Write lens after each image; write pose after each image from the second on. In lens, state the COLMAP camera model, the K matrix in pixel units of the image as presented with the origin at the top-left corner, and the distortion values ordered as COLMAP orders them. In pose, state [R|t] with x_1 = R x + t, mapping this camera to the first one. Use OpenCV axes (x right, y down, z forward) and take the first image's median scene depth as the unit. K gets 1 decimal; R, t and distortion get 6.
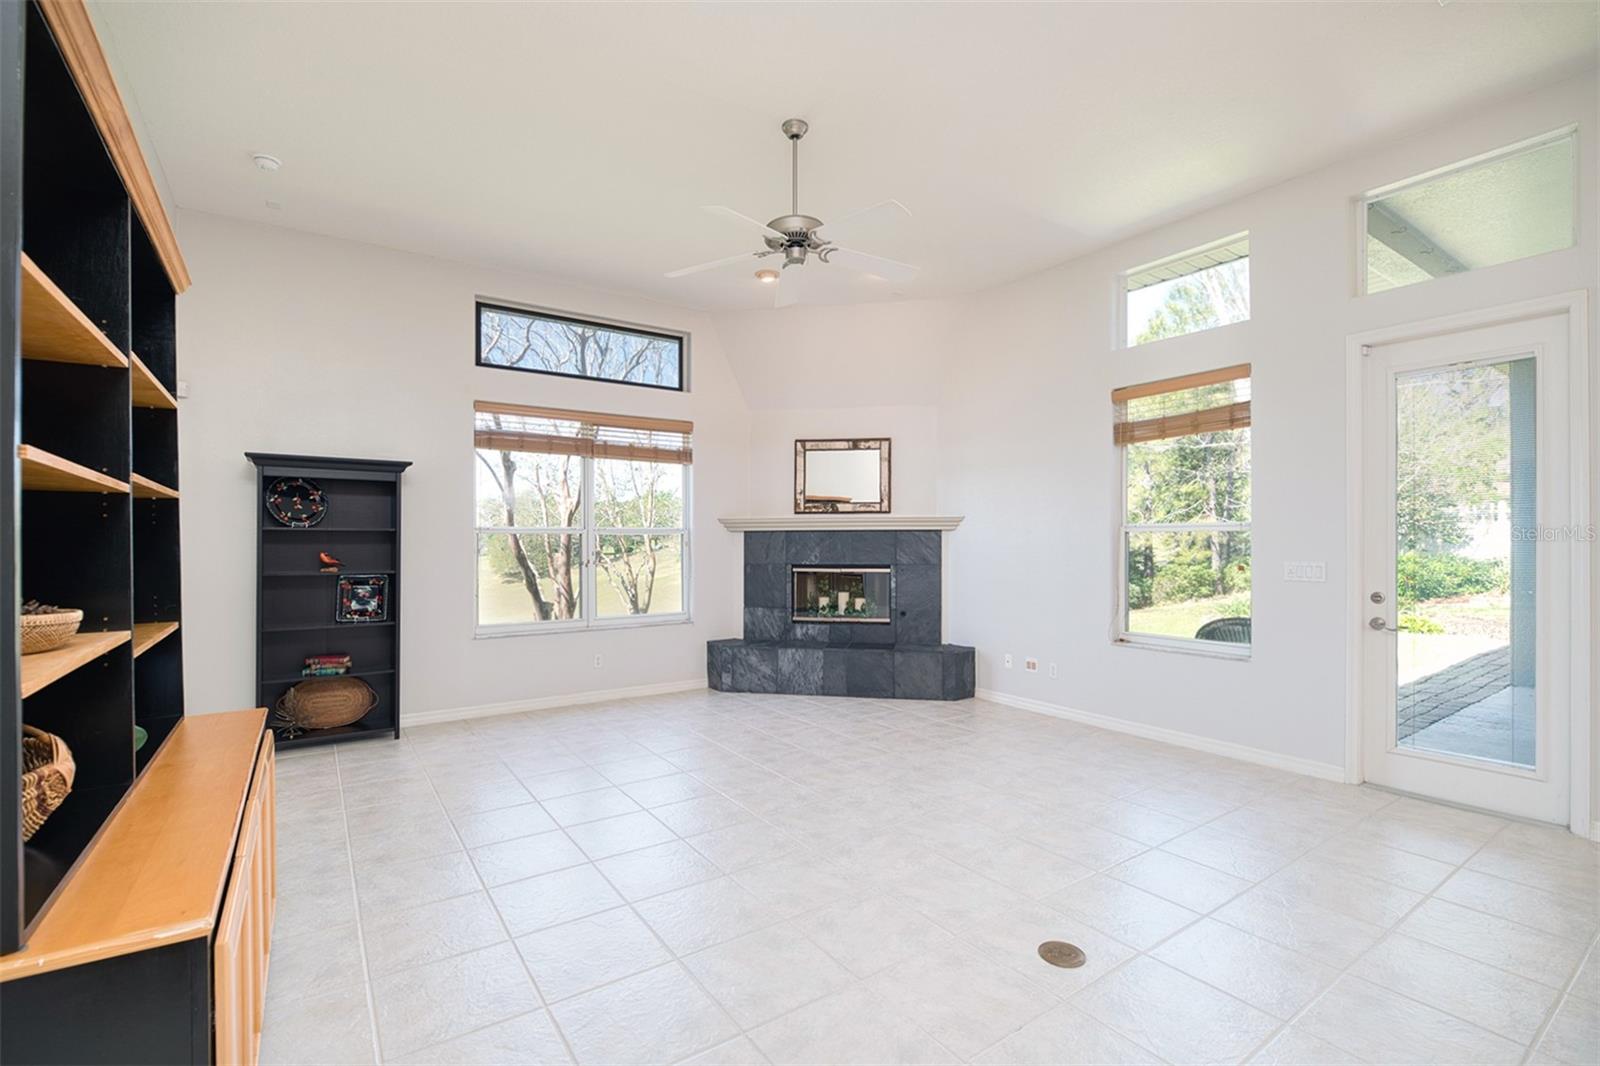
lens RADIAL K [[717.8, 0, 810.8], [0, 717.8, 538.1], [0, 0, 1]] dist [-0.006501, -0.000367]
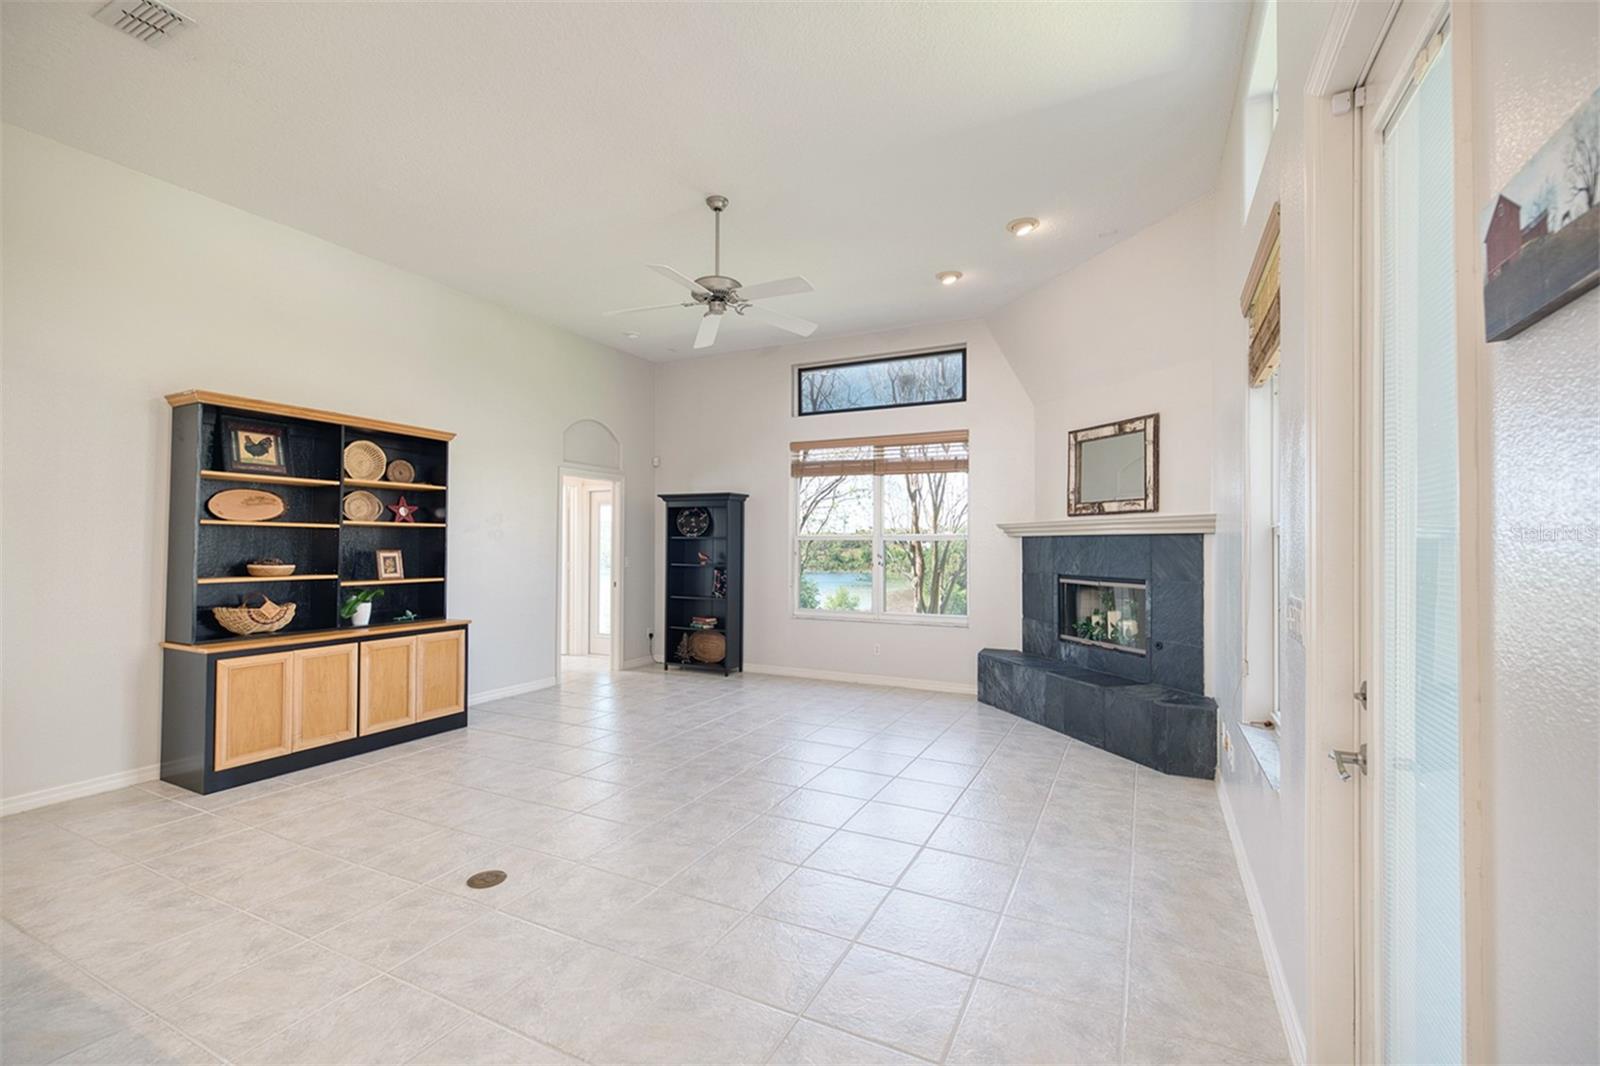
lens RADIAL K [[701.2, 0, 794.8], [0, 701.2, 533.2], [0, 0, 1]] dist [-0.009088, -0.000255]
pose [[0.468882, -0.010799, -0.883195, 0.598620], [-0.002987, 0.999900, -0.013812, -0.001111], [0.883256, 0.009114, 0.468803, 0.321548]]
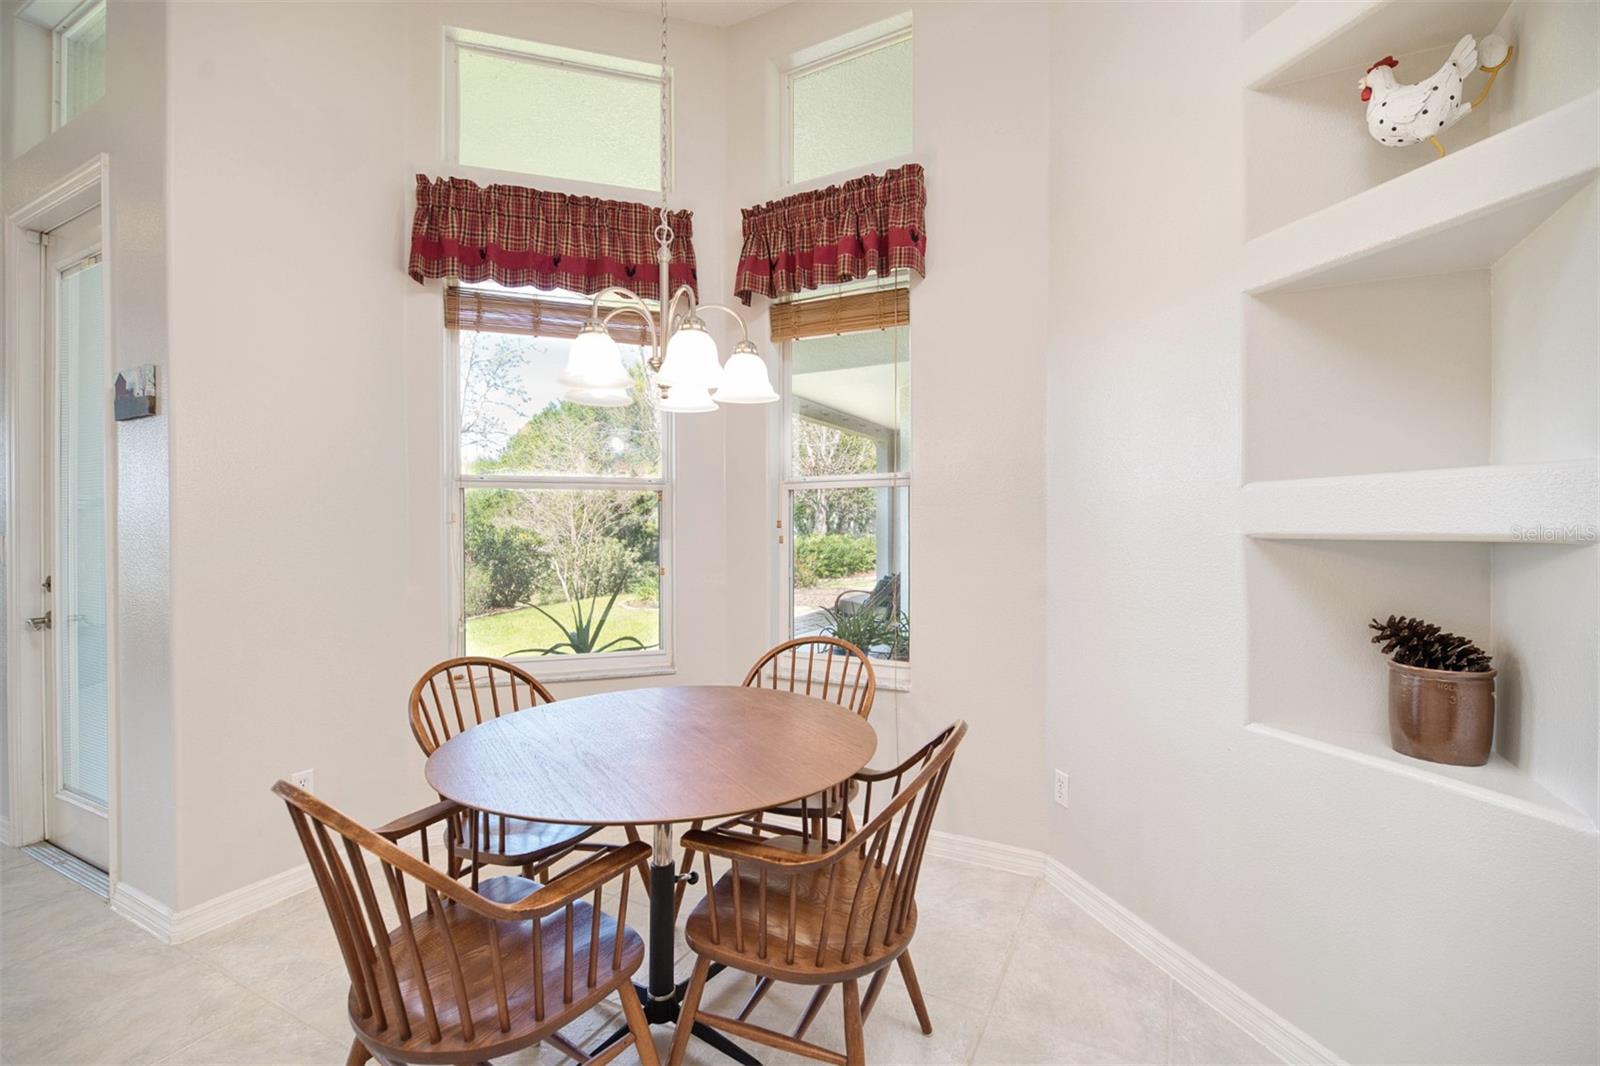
lens RADIAL K [[701.2, 0, 794.8], [0, 701.2, 533.2], [0, 0, 1]] dist [-0.009088, -0.000255]
pose [[0.892854, -0.005848, 0.450308, 0.692882], [0.001557, 0.999950, 0.009898, 0.017098], [-0.450343, -0.008136, 0.892819, 0.027921]]
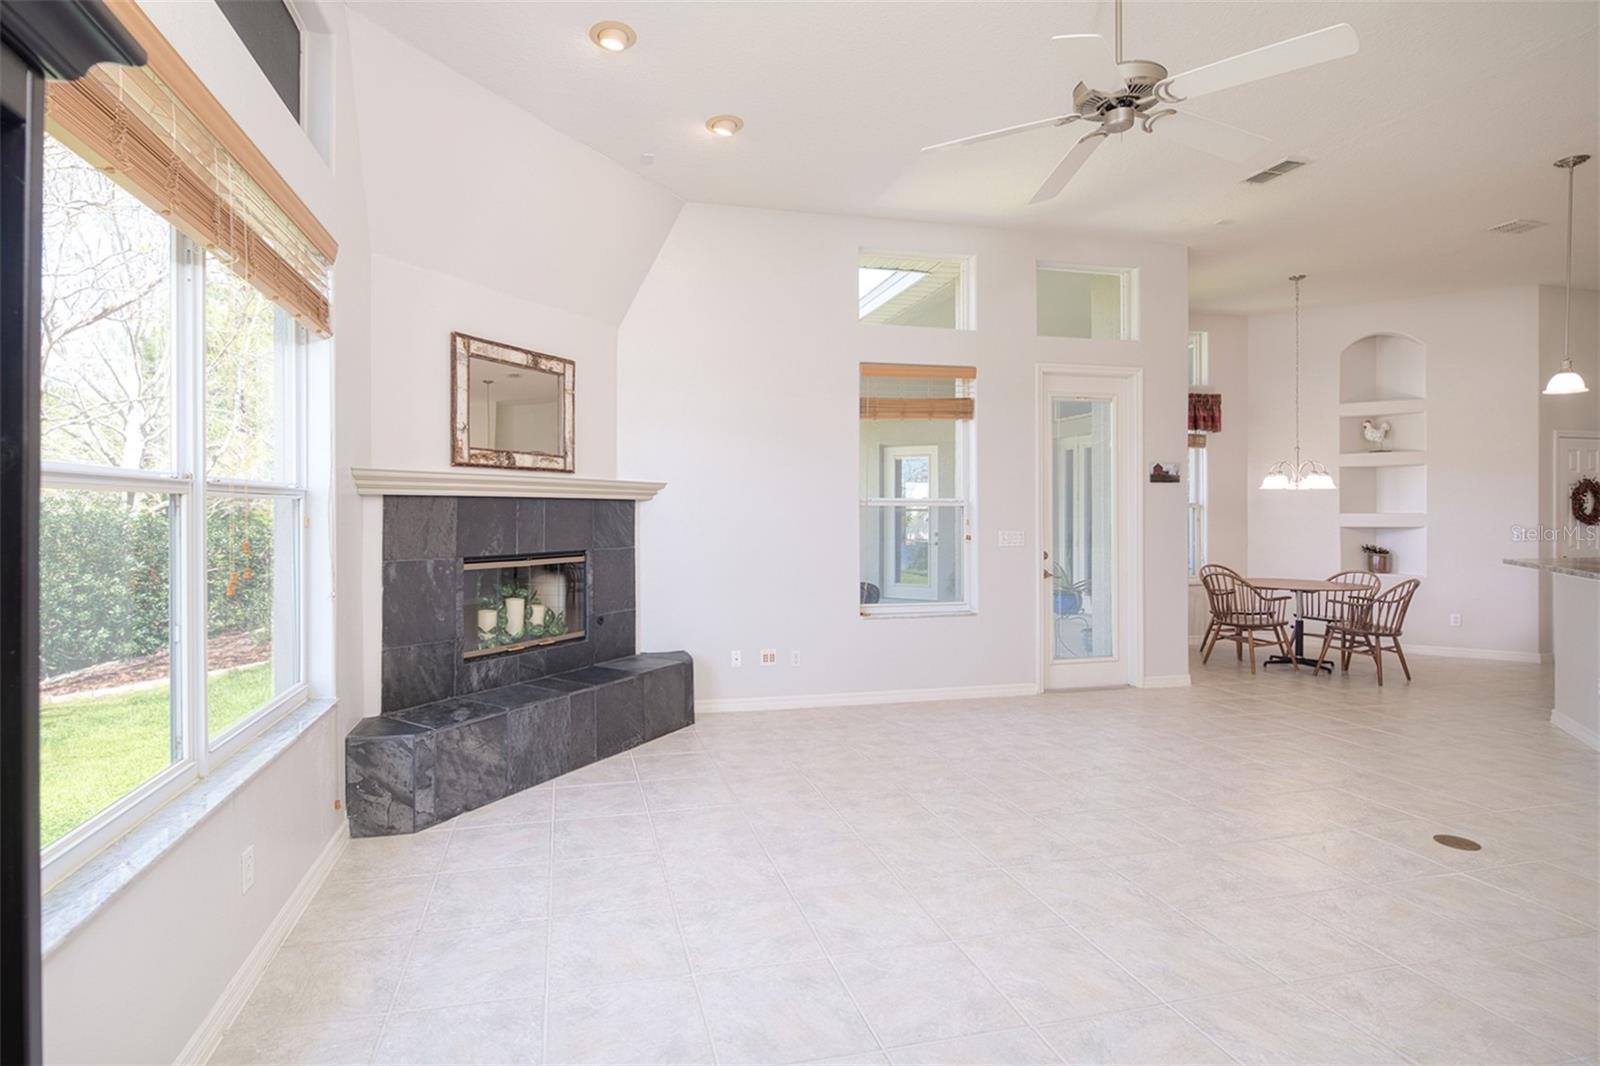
lens RADIAL K [[770.6, 0, 724.8], [0, 770.6, 512.5], [0, 0, 1]] dist [-0.005183, -0.000709]
pose [[0.393812, 0.001719, 0.919189, -0.505468], [-0.003231, 0.999995, -0.000485, 0.001612], [-0.919185, -0.002779, 0.393816, 0.600810]]
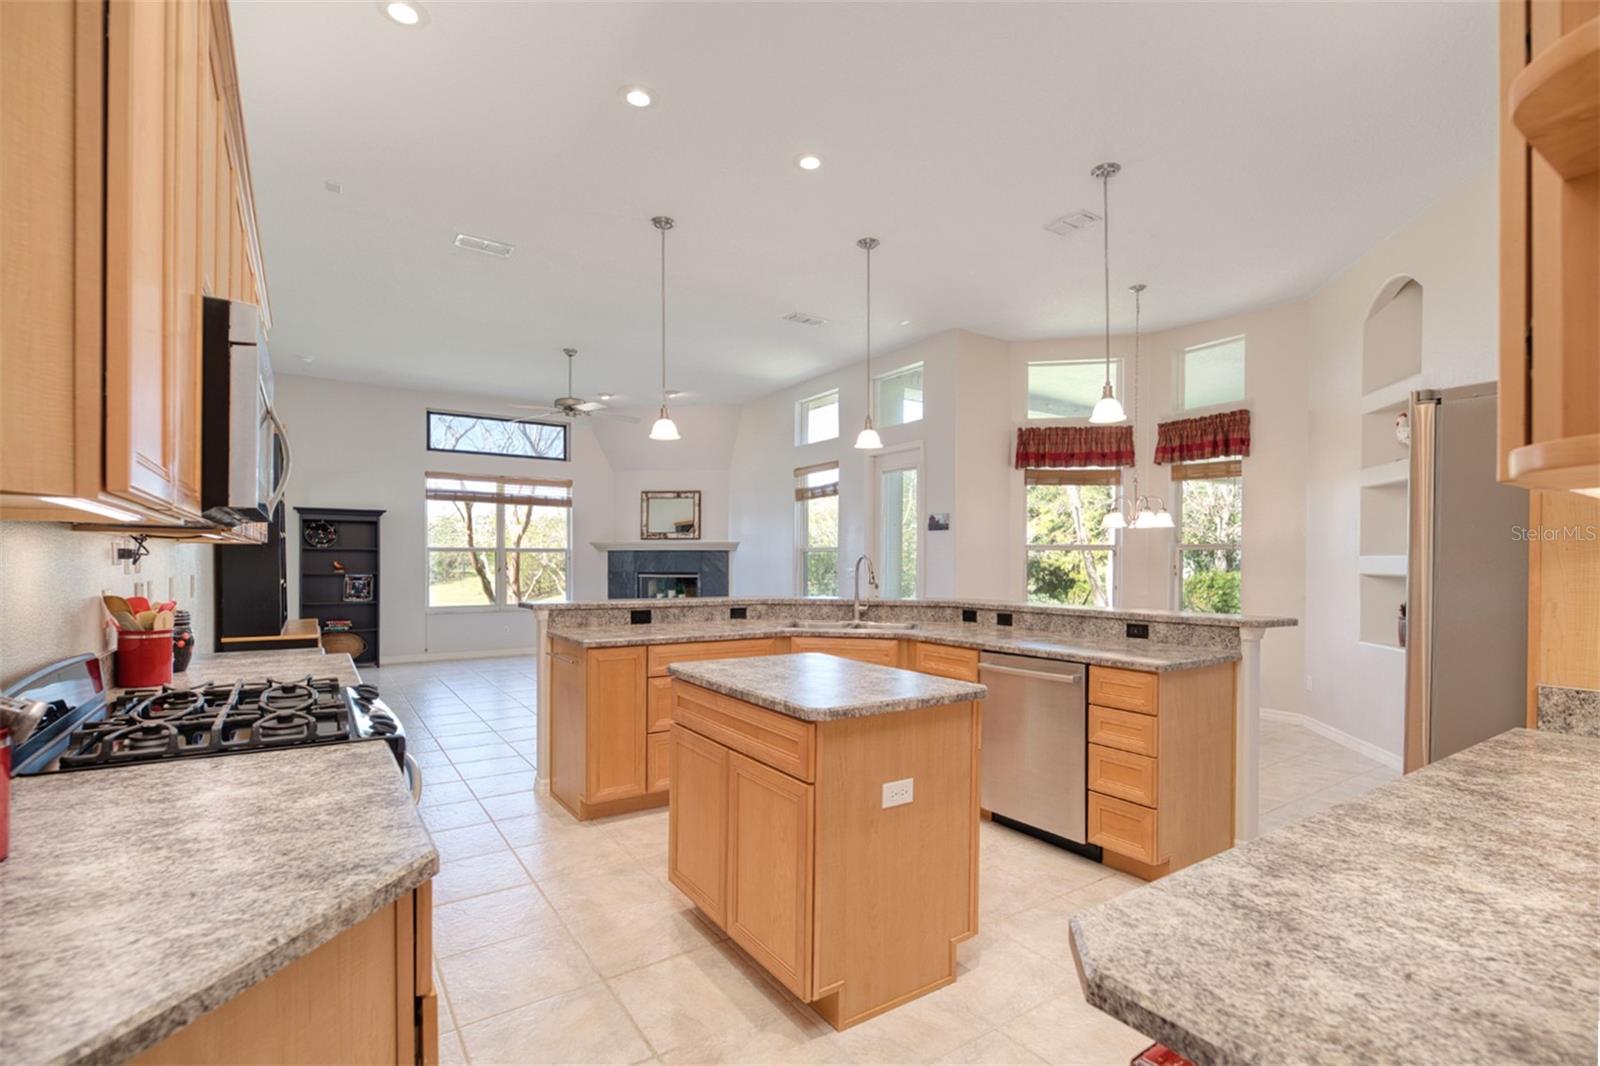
lens RADIAL K [[732.7, 0, 827.0], [0, 732.7, 567.6], [0, 0, 1]] dist [0.002191, 0.000008]
pose [[0.999993, 0.003578, 0.000696, 0.393978], [-0.003586, 0.999921, 0.012042, 0.006127], [-0.000653, -0.012044, 0.999927, -0.602315]]
